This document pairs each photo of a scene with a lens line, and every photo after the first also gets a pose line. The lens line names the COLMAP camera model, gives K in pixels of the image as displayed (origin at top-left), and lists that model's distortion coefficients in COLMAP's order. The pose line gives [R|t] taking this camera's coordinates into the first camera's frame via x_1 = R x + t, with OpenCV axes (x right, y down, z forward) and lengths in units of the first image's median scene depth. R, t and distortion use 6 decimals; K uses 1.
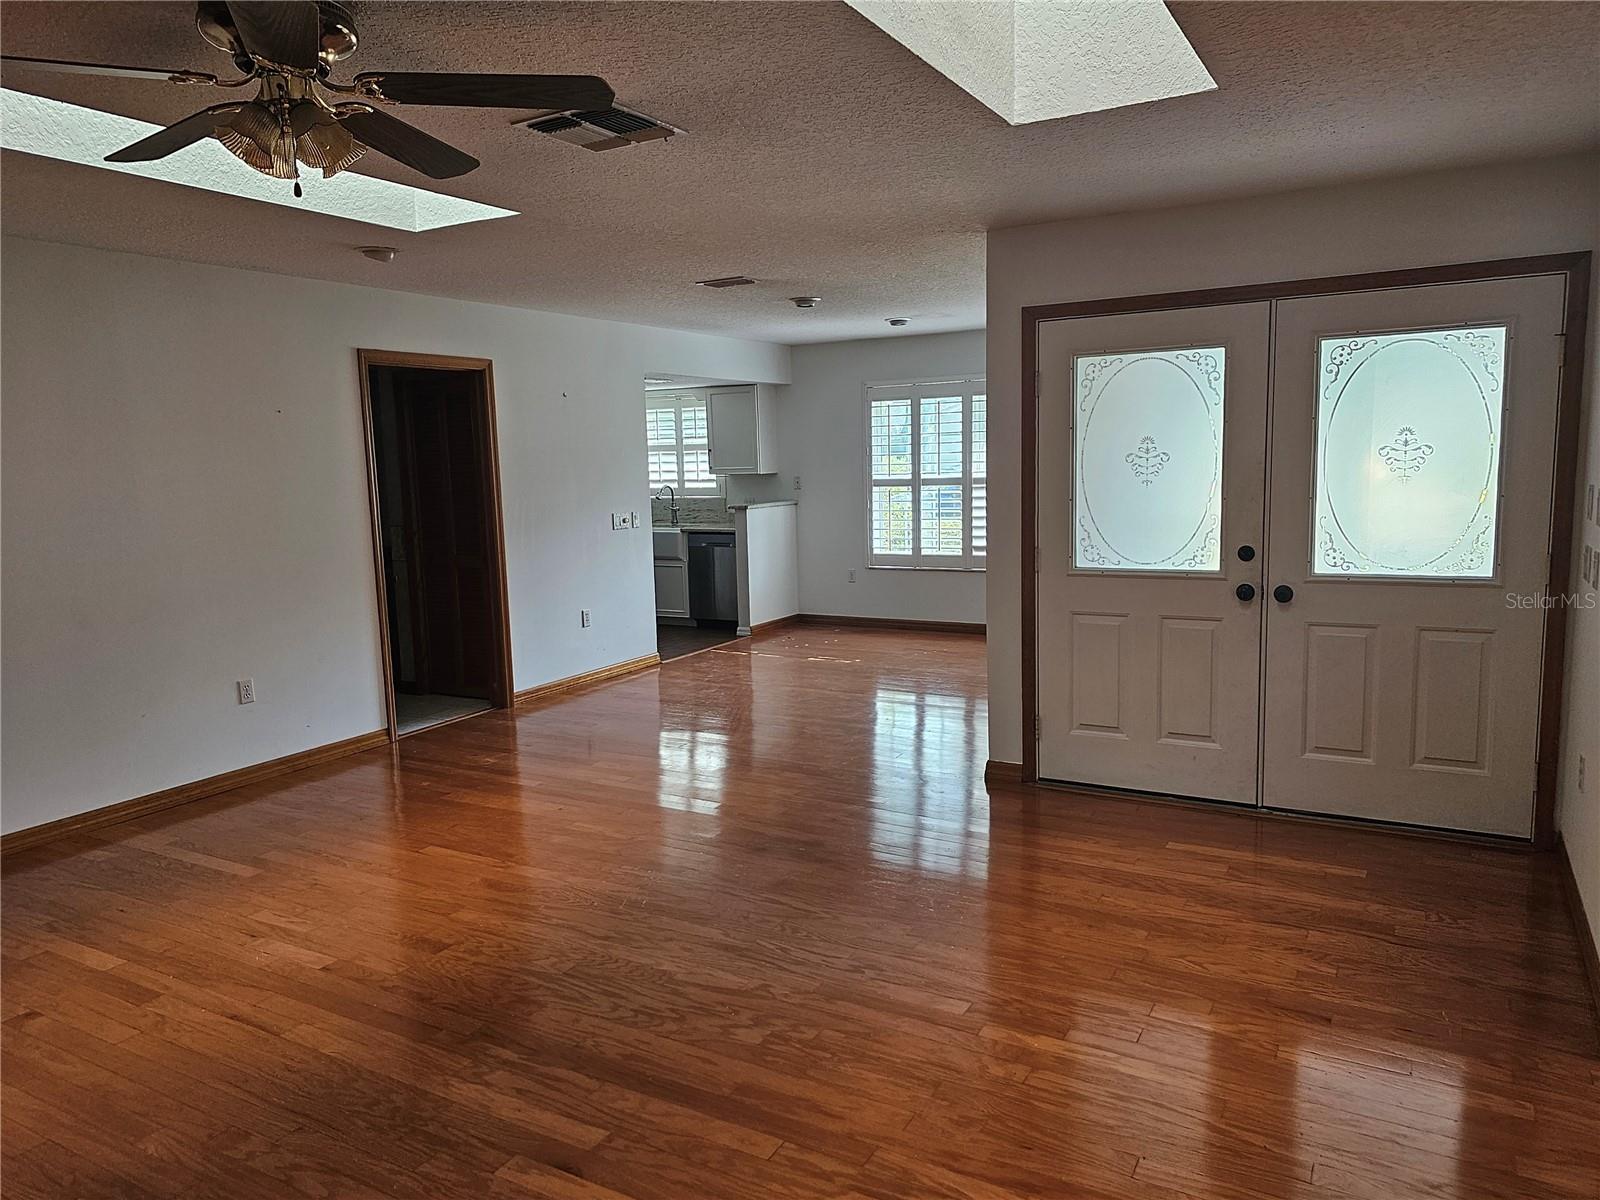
lens RADIAL K [[1083.7, 0, 800.0], [0, 1083.7, 600.0], [0, 0, 1]] dist [0.000631, -0.000027]
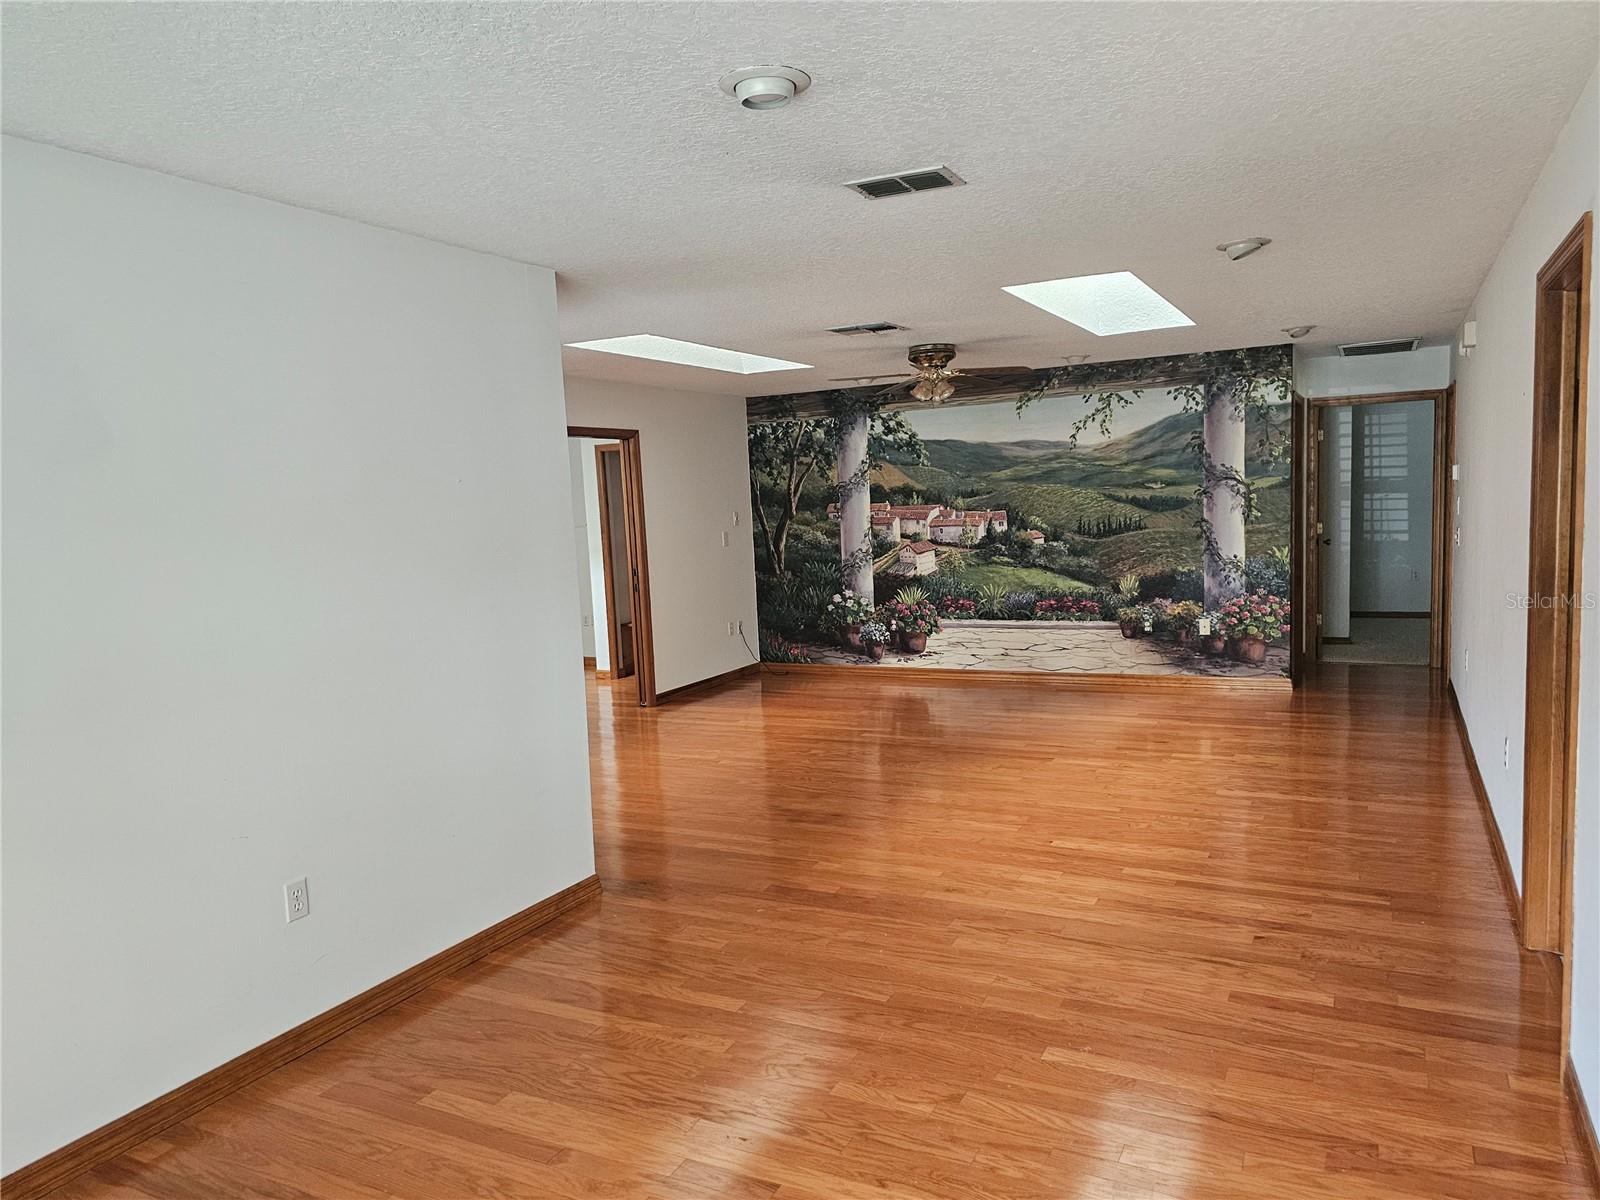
lens RADIAL K [[1083.7, 0, 800.0], [0, 1083.7, 600.0], [0, 0, 1]] dist [0.000631, -0.000027]
pose [[-0.996506, 0.076692, -0.033070, 0.033000], [0.066855, 0.969814, 0.234501, -0.369378], [0.050057, 0.231471, -0.971553, 2.583354]]
